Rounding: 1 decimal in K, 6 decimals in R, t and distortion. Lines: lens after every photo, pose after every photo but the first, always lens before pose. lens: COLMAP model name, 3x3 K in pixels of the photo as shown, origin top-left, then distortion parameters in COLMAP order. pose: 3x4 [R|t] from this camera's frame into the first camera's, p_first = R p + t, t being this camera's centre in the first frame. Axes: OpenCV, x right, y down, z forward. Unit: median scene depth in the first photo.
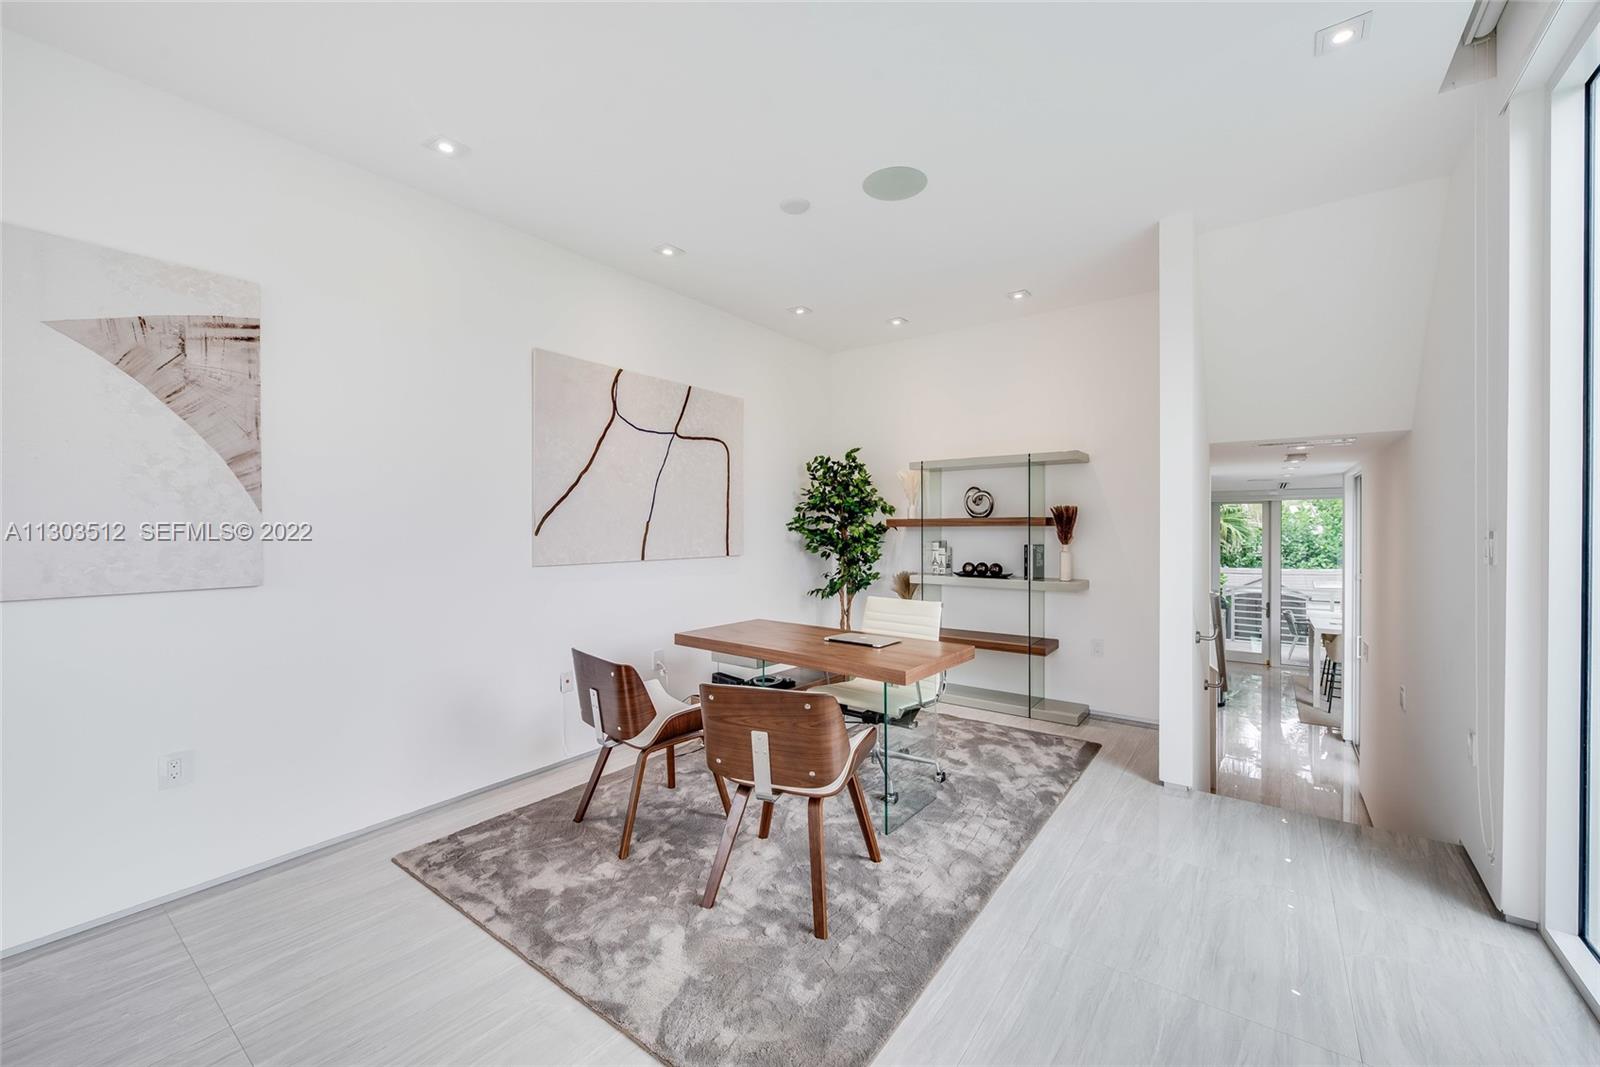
lens RADIAL K [[629.6, 0, 805.2], [0, 629.6, 527.6], [0, 0, 1]] dist [0.002104, 0.000026]
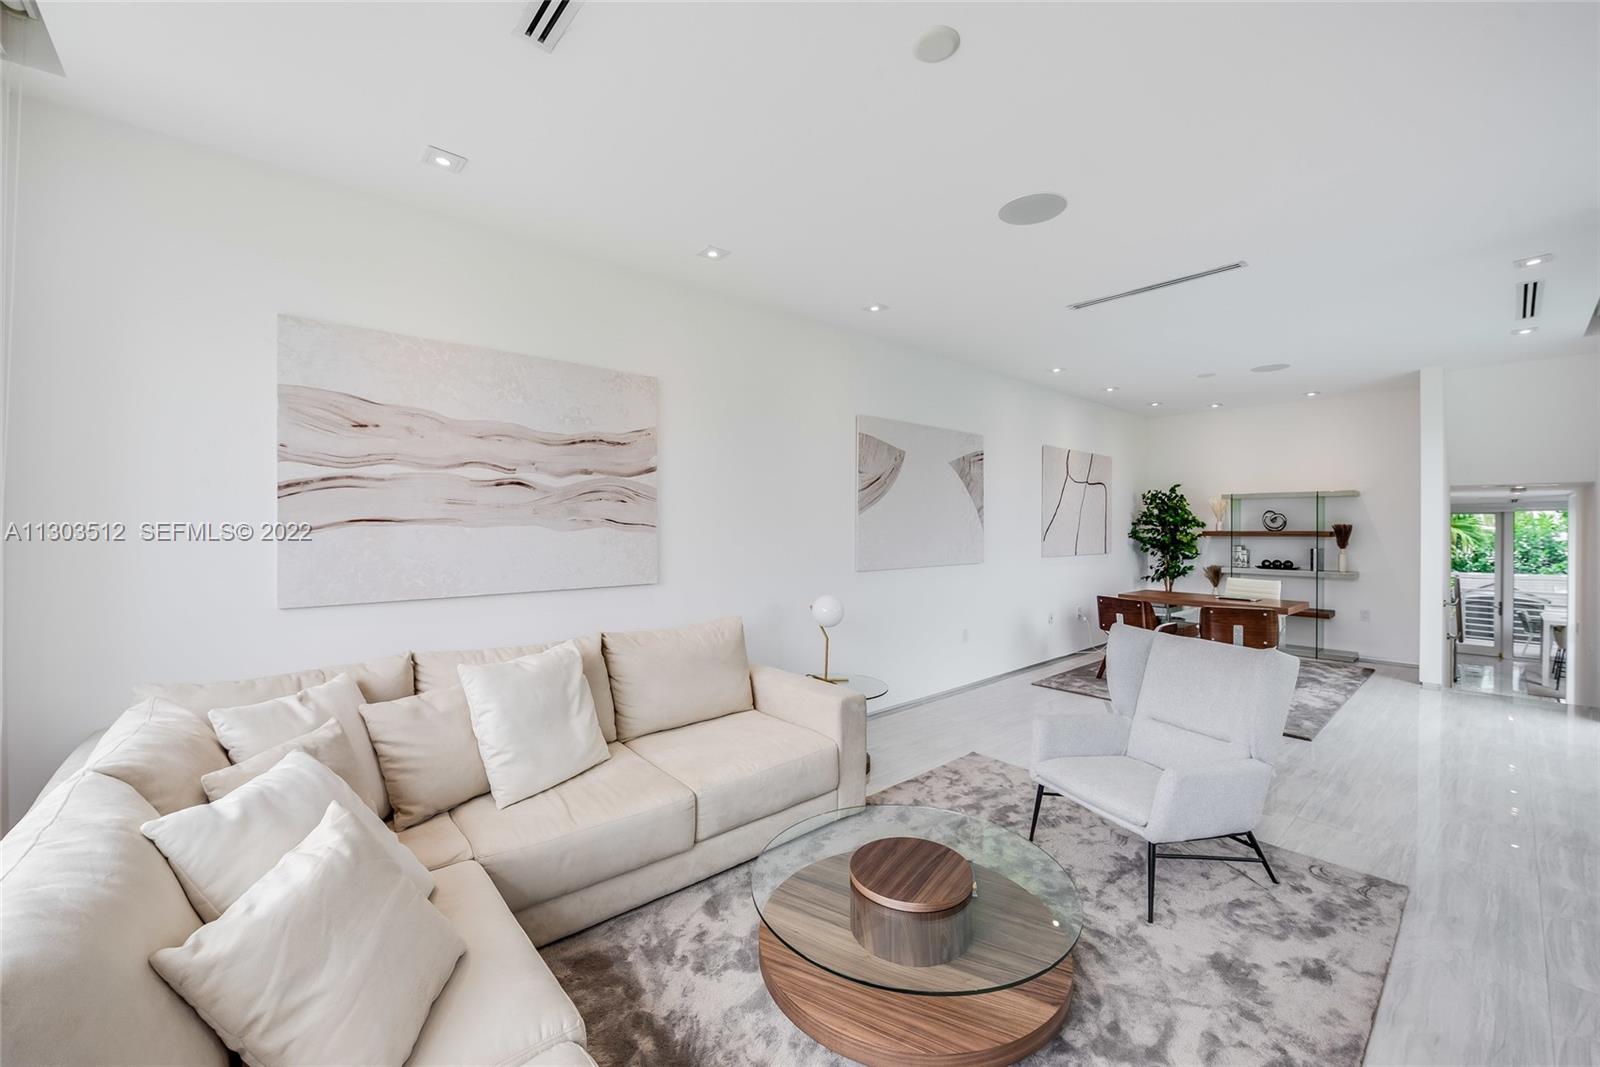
lens RADIAL K [[631.3, 0, 810.7], [0, 631.3, 530.6], [0, 0, 1]] dist [0.000742, -0.005624]
pose [[0.978703, 0.004988, -0.205219, -0.475138], [-0.004093, 0.999980, 0.004781, -0.017602], [0.205239, -0.003839, 0.978704, -0.681905]]
